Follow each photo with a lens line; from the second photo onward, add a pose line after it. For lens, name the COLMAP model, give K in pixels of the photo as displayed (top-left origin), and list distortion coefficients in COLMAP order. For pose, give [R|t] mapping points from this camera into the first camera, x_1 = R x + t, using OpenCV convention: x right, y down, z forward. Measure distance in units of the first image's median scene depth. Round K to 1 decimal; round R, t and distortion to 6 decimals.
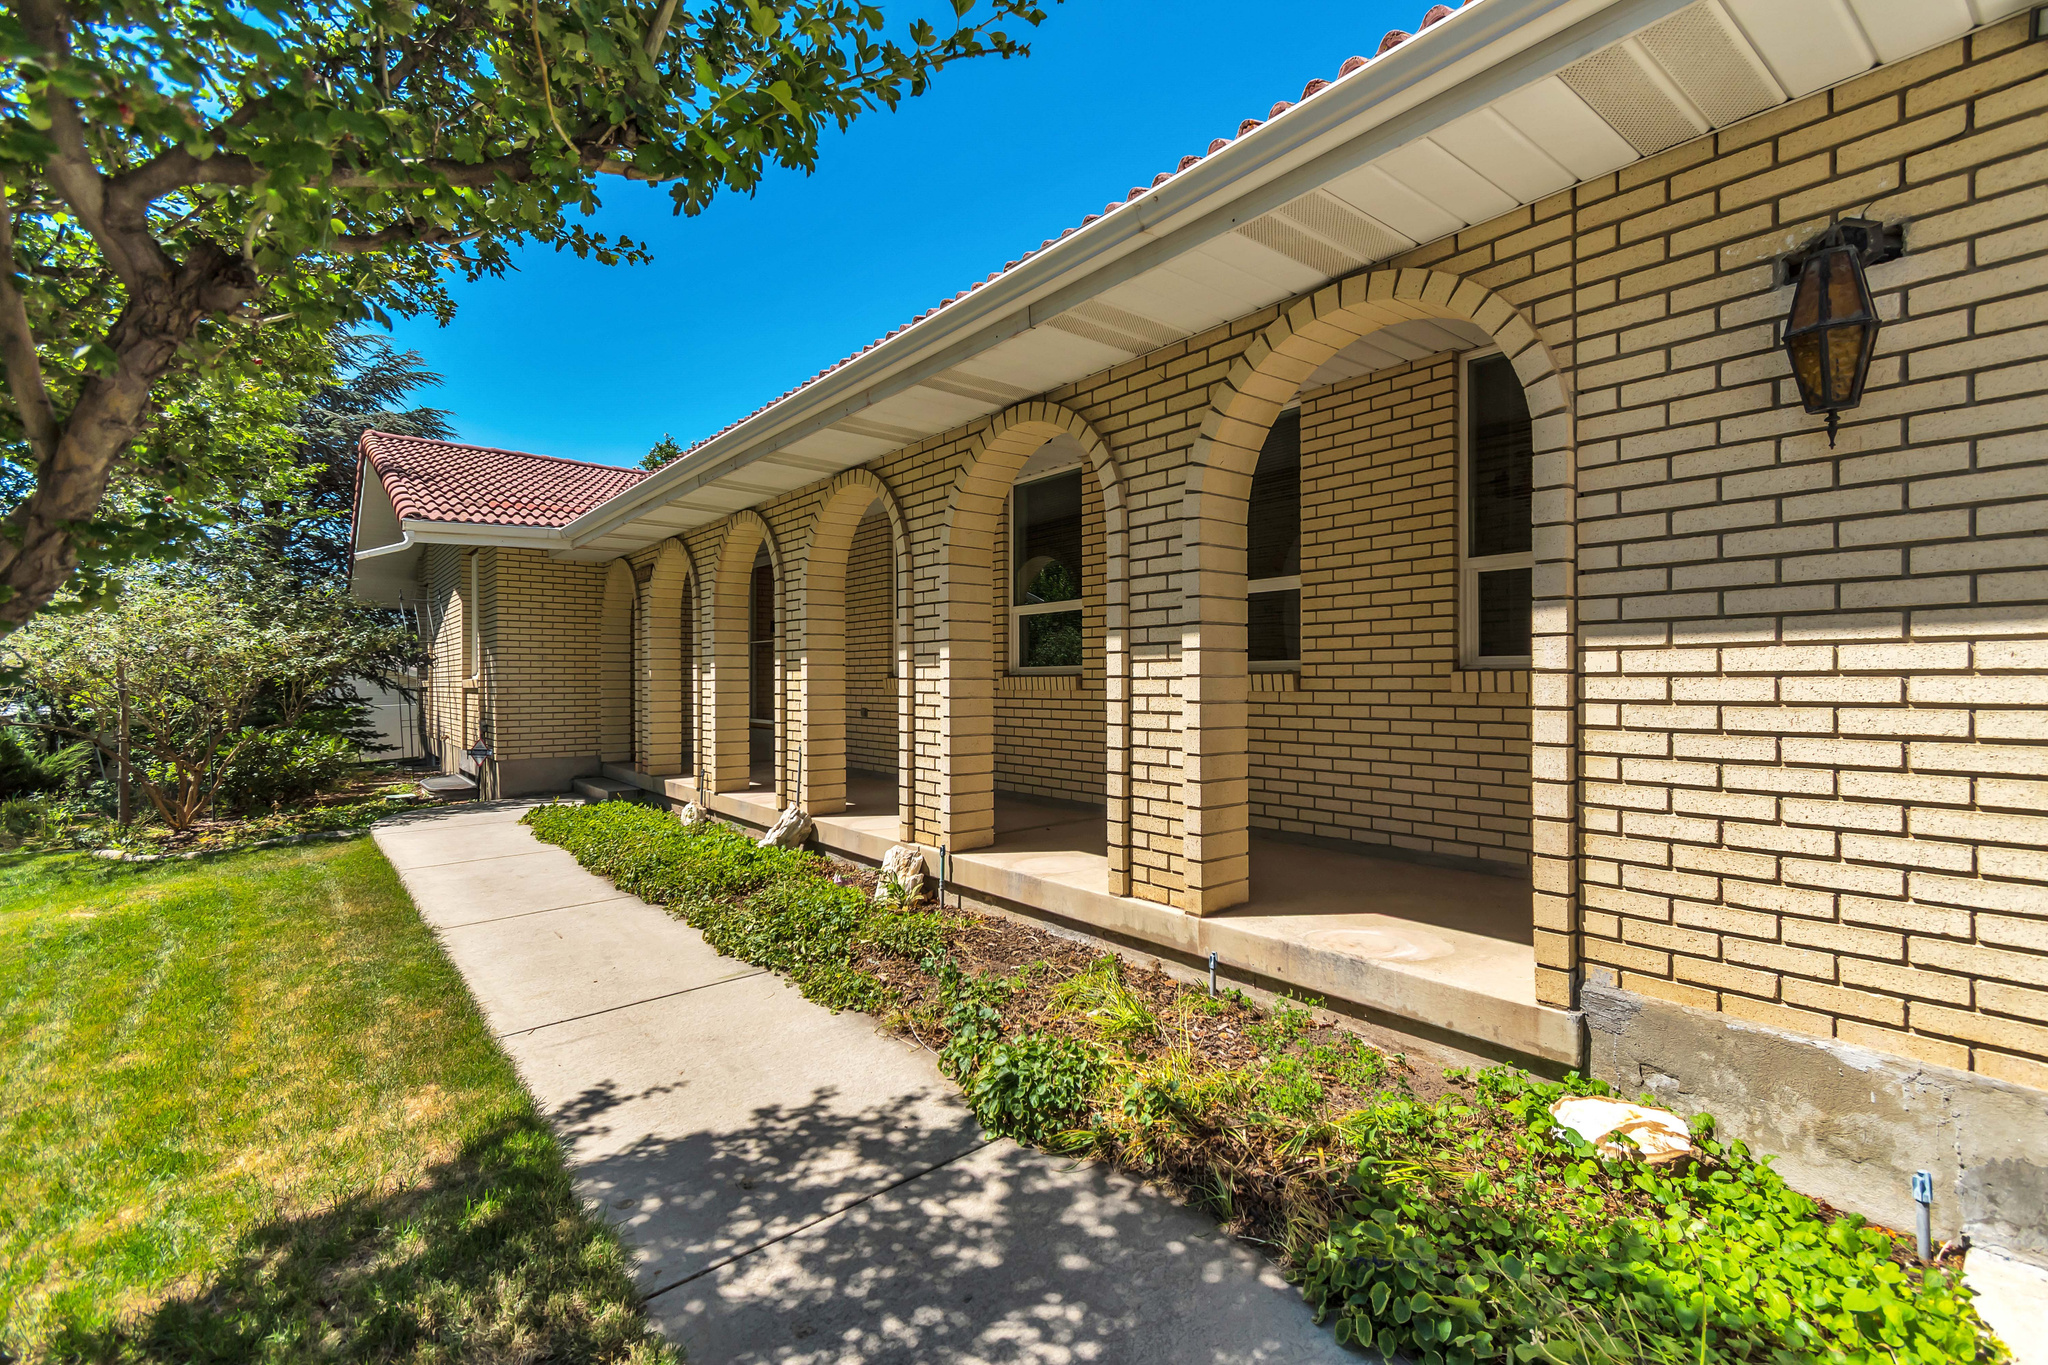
lens RADIAL K [[914.4, 0, 1020.8], [0, 914.4, 677.3], [0, 0, 1]] dist [0.004695, 0.000249]
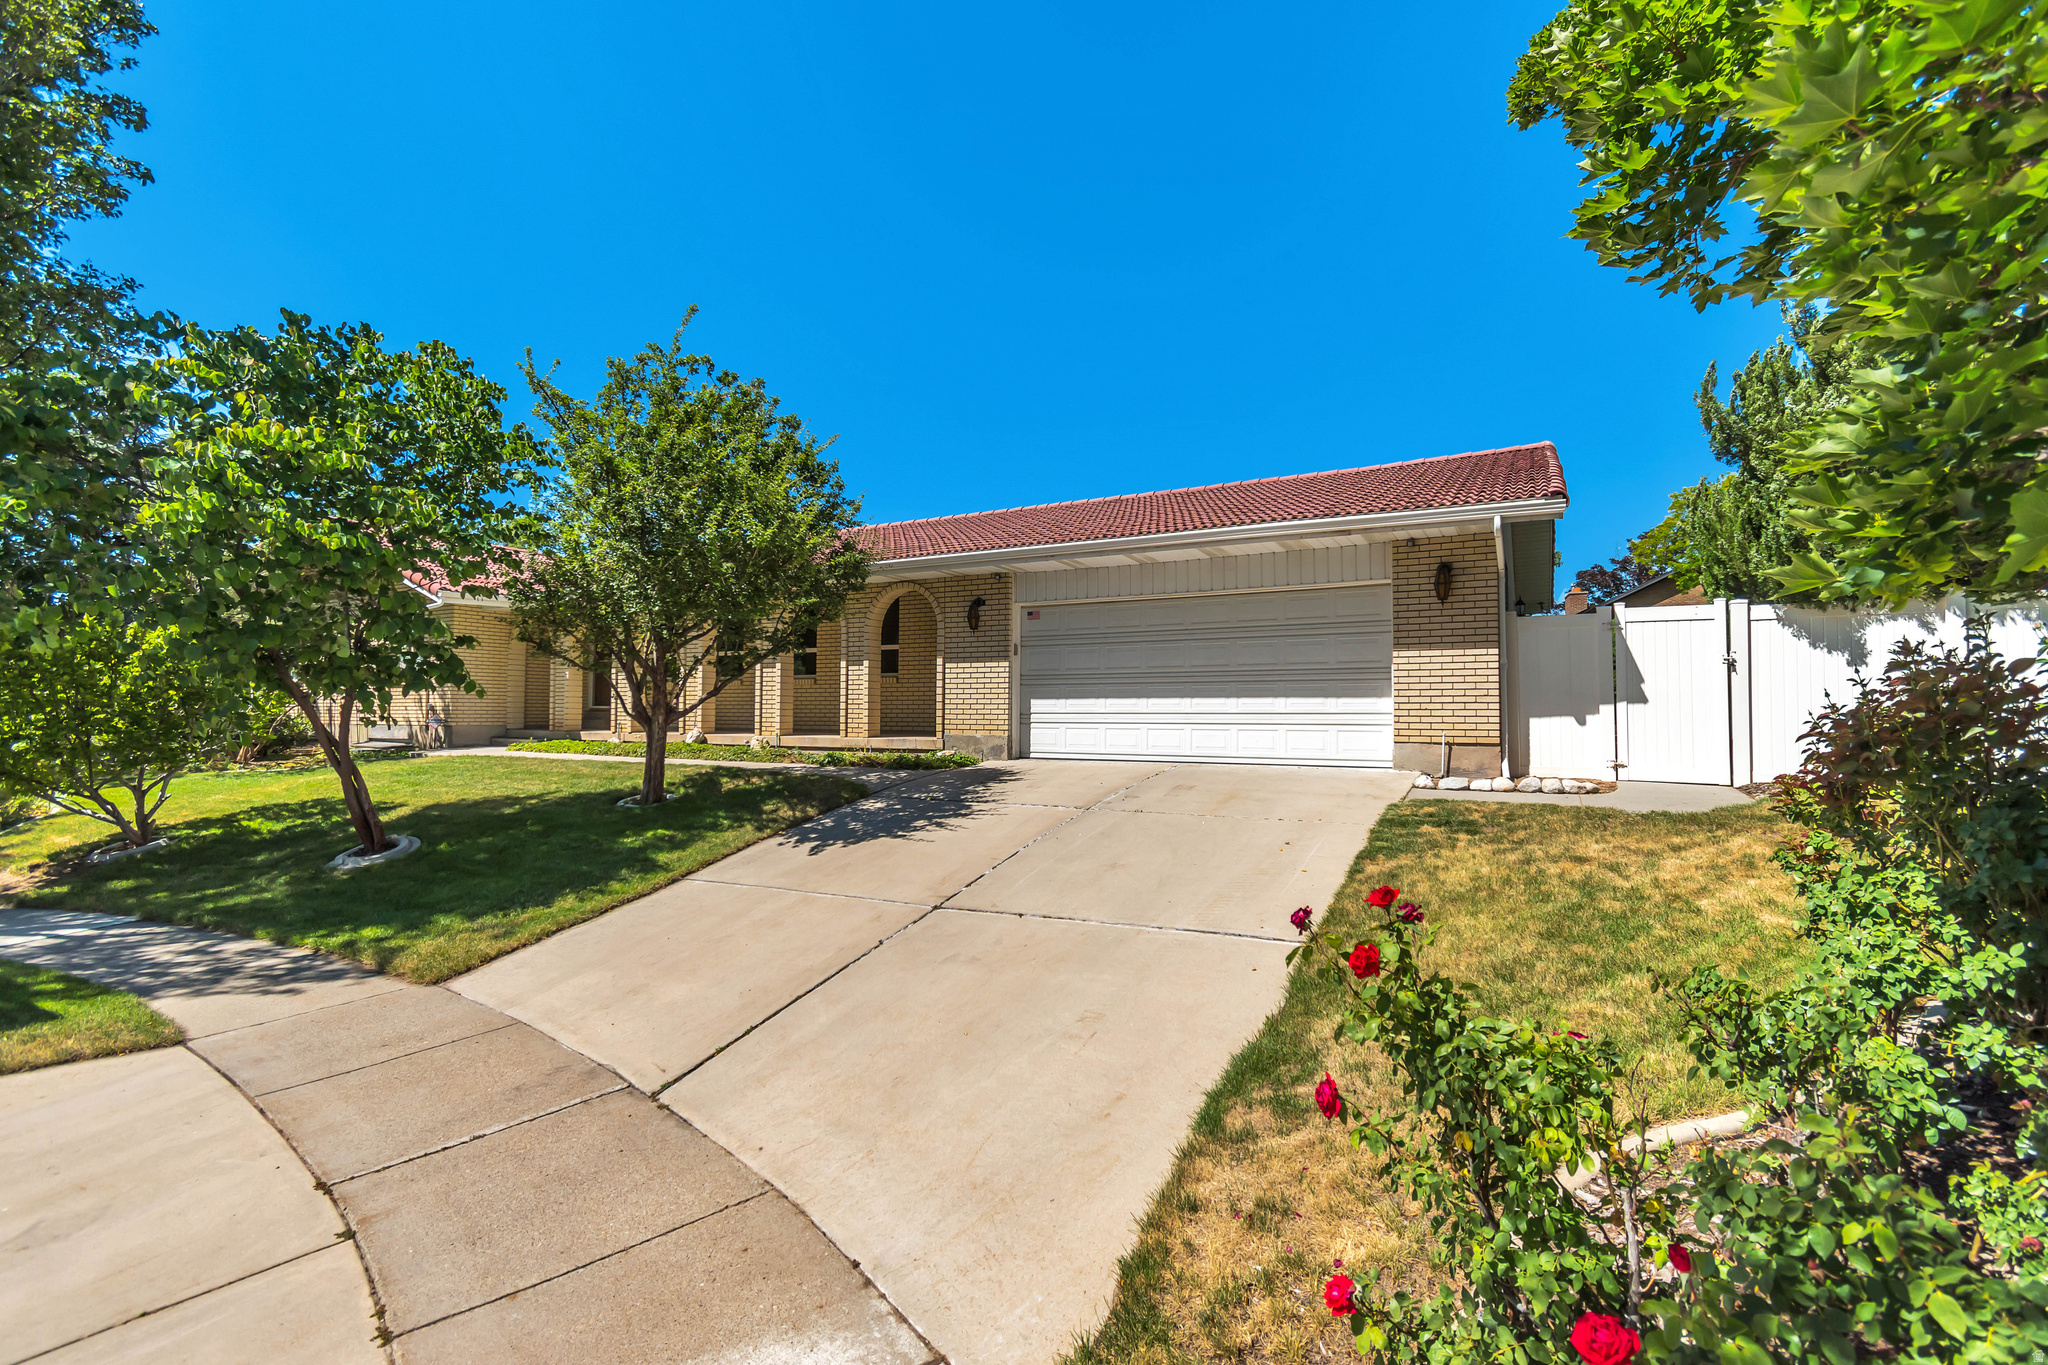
lens RADIAL K [[914.4, 0, 1024.2], [0, 914.4, 681.3], [0, 0, 1]] dist [0.004695, 0.000249]
pose [[0.925545, 0.023249, 0.377923, -0.571879], [-0.012013, 0.999414, -0.032063, 0.128995], [-0.378446, 0.025136, 0.925282, -2.463944]]
